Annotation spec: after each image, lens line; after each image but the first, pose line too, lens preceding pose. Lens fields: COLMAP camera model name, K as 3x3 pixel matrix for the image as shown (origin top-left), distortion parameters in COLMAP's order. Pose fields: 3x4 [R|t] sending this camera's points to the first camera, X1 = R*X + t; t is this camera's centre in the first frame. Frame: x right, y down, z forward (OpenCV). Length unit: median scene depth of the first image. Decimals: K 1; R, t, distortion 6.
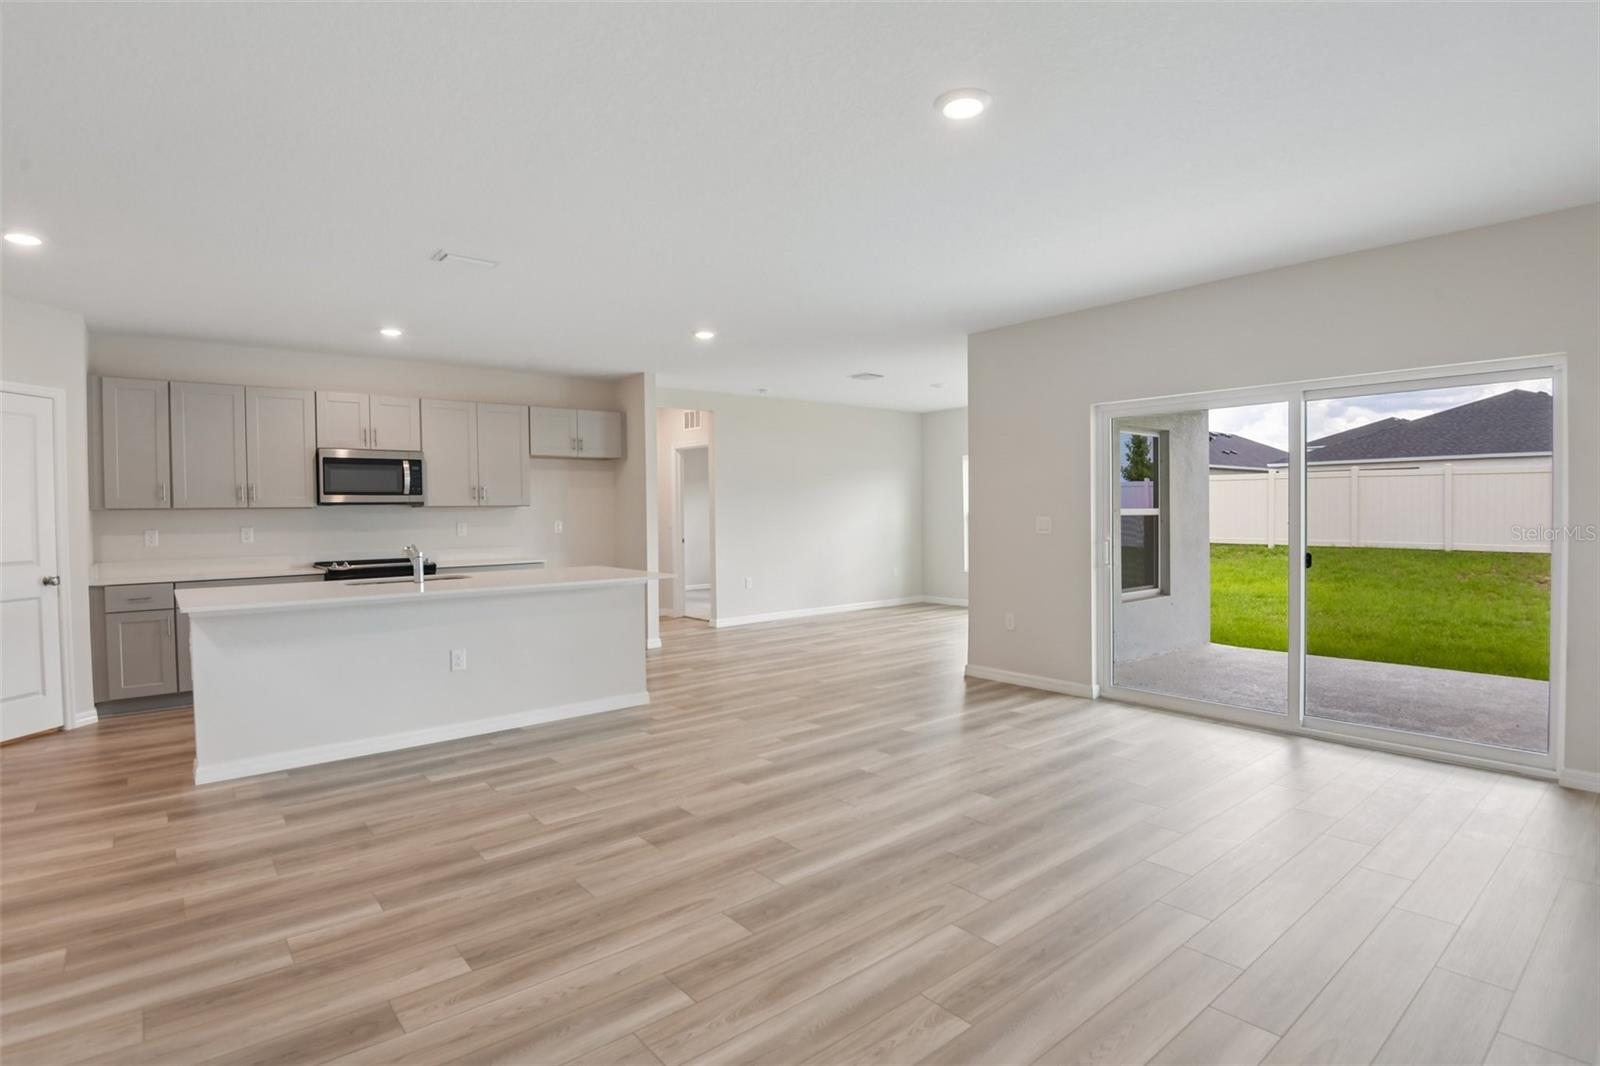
lens RADIAL K [[797.7, 0, 795.8], [0, 797.7, 540.4], [0, 0, 1]] dist [-0.008433, -0.017339]
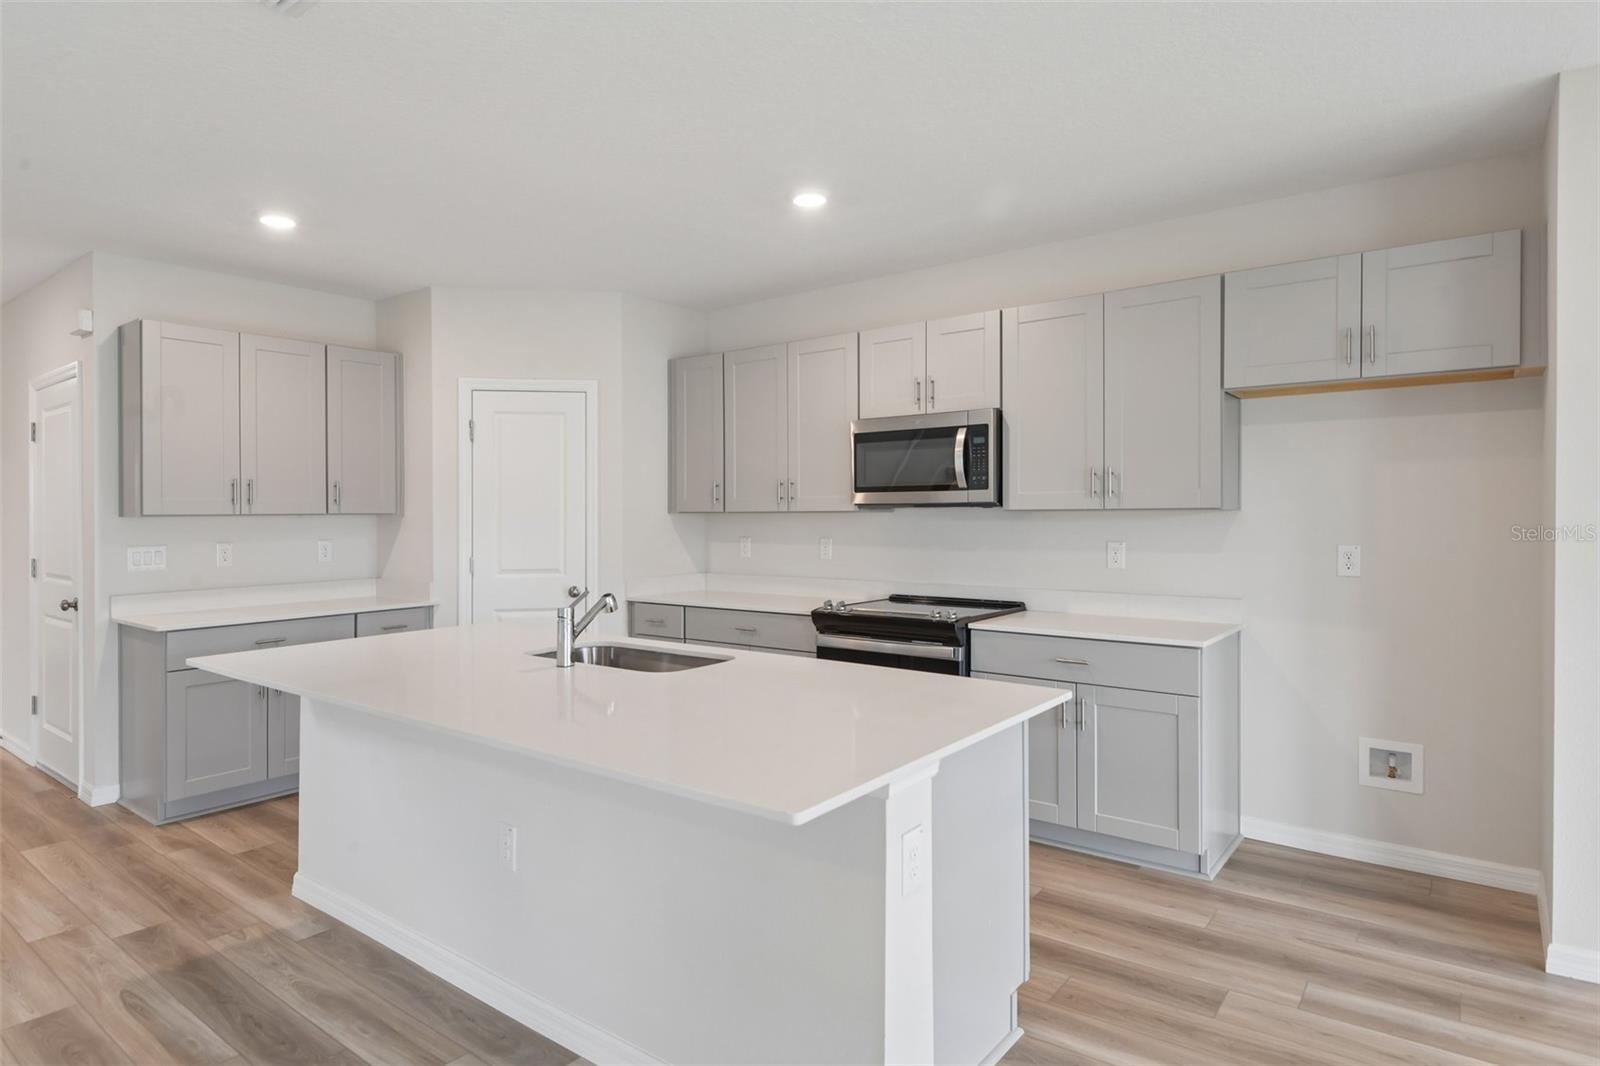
lens RADIAL K [[893.9, 0, 794.4], [0, 893.9, 519.9], [0, 0, 1]] dist [0.010672, -0.011491]
pose [[0.218656, 0.019428, -0.975609, 0.125588], [-0.033202, 0.999371, 0.012460, -0.053776], [0.975237, 0.029668, 0.219163, 1.012751]]
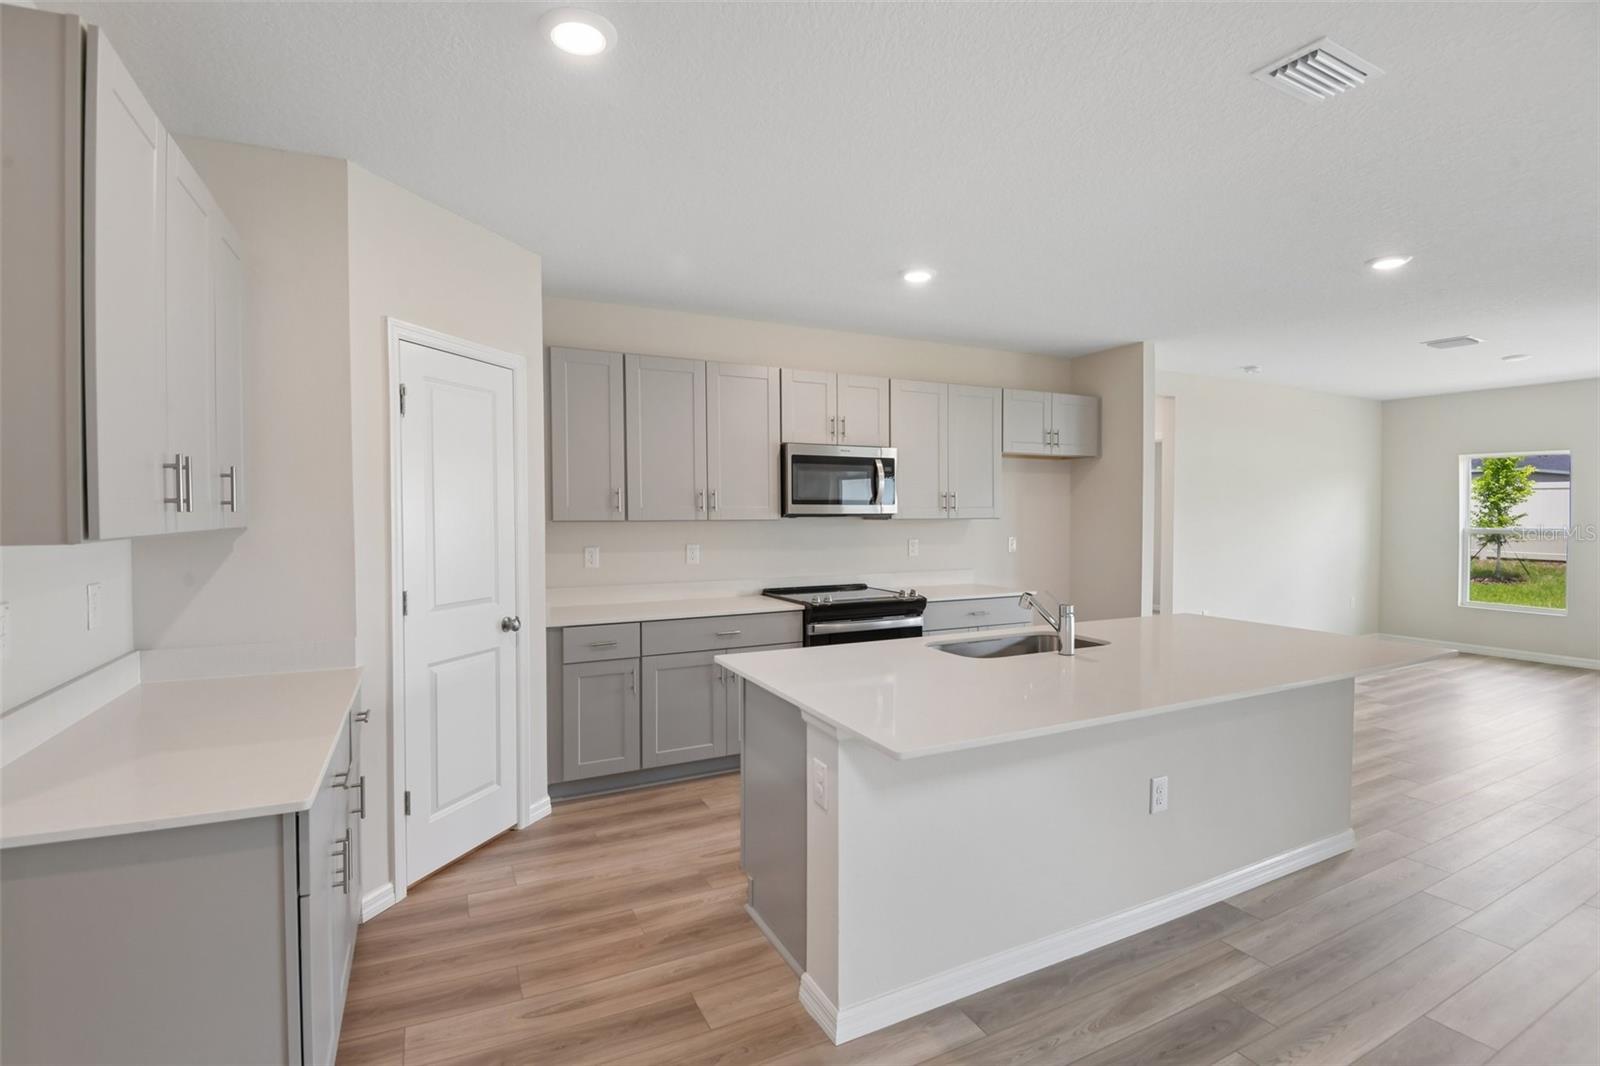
lens RADIAL K [[745.9, 0, 796.4], [0, 745.9, 524.8], [0, 0, 1]] dist [-0.018453, -0.010548]
pose [[0.973265, 0.015947, -0.229129, -0.542133], [-0.020177, 0.999666, -0.016128, -0.033071], [0.228795, 0.020320, 0.973262, 0.390876]]
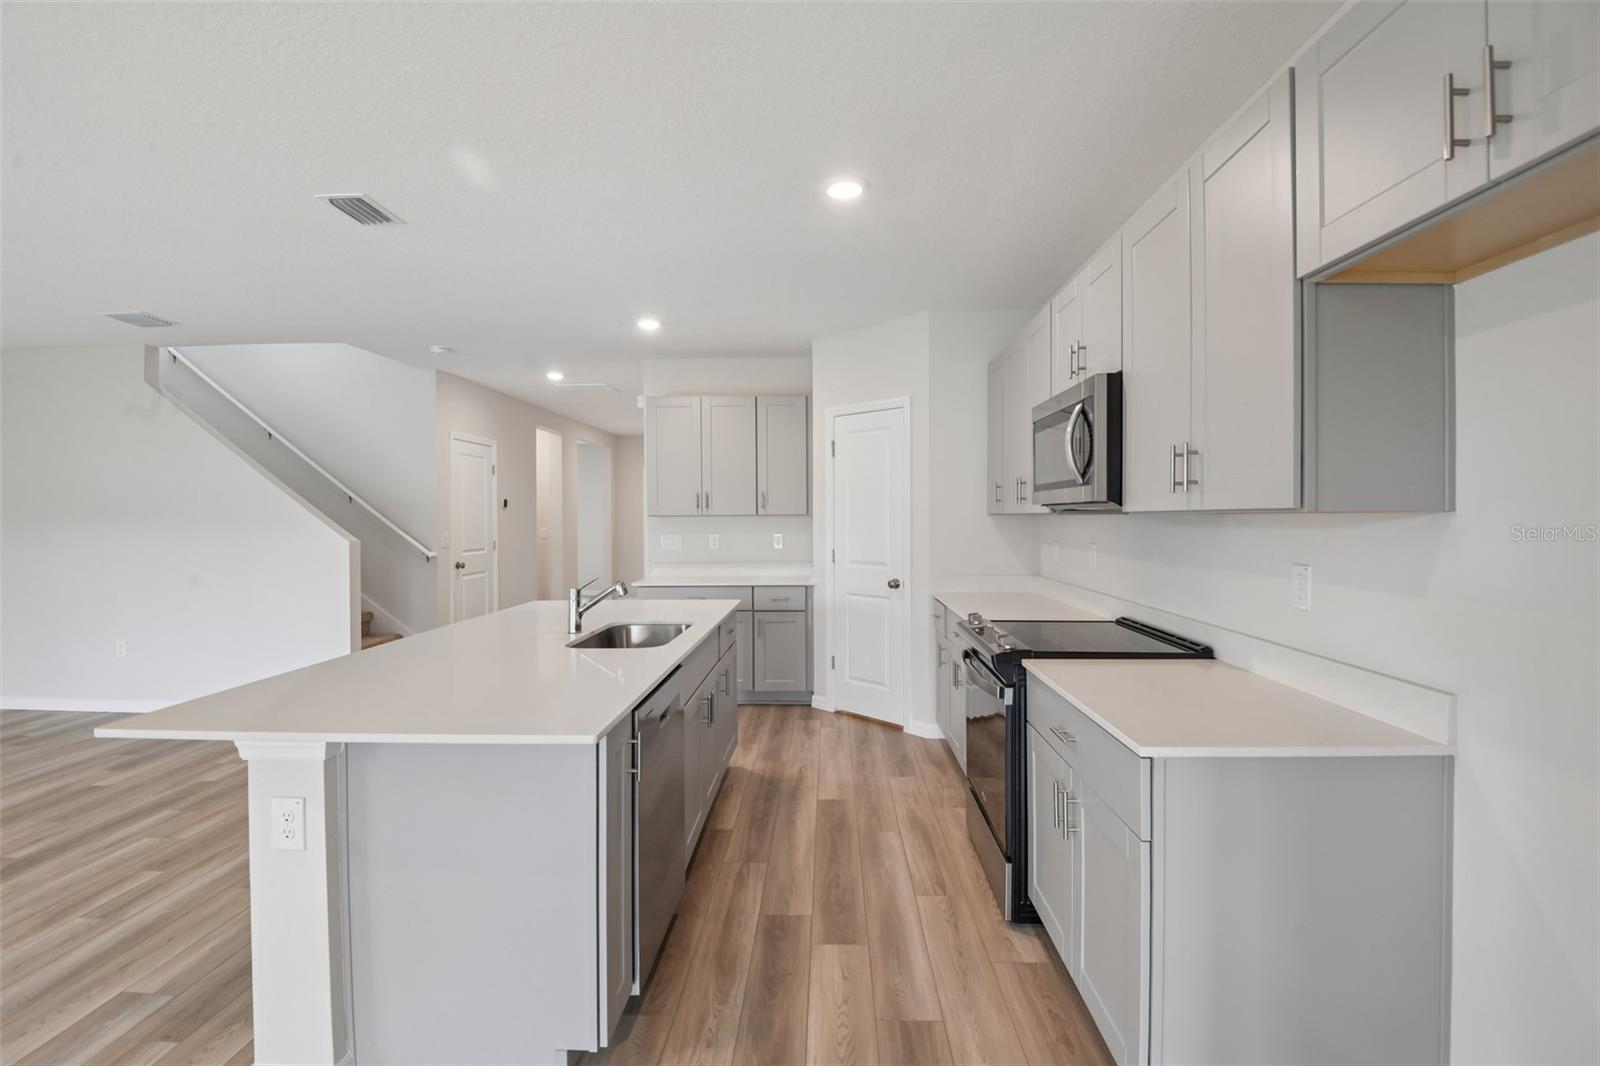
lens RADIAL K [[745.9, 0, 811.5], [0, 745.9, 530.1], [0, 0, 1]] dist [-0.018453, -0.010548]
pose [[-0.661723, 0.030702, -0.749119, -0.136910], [-0.014205, 0.998468, 0.053469, -0.070767], [0.749614, 0.046023, -0.660274, 1.563096]]
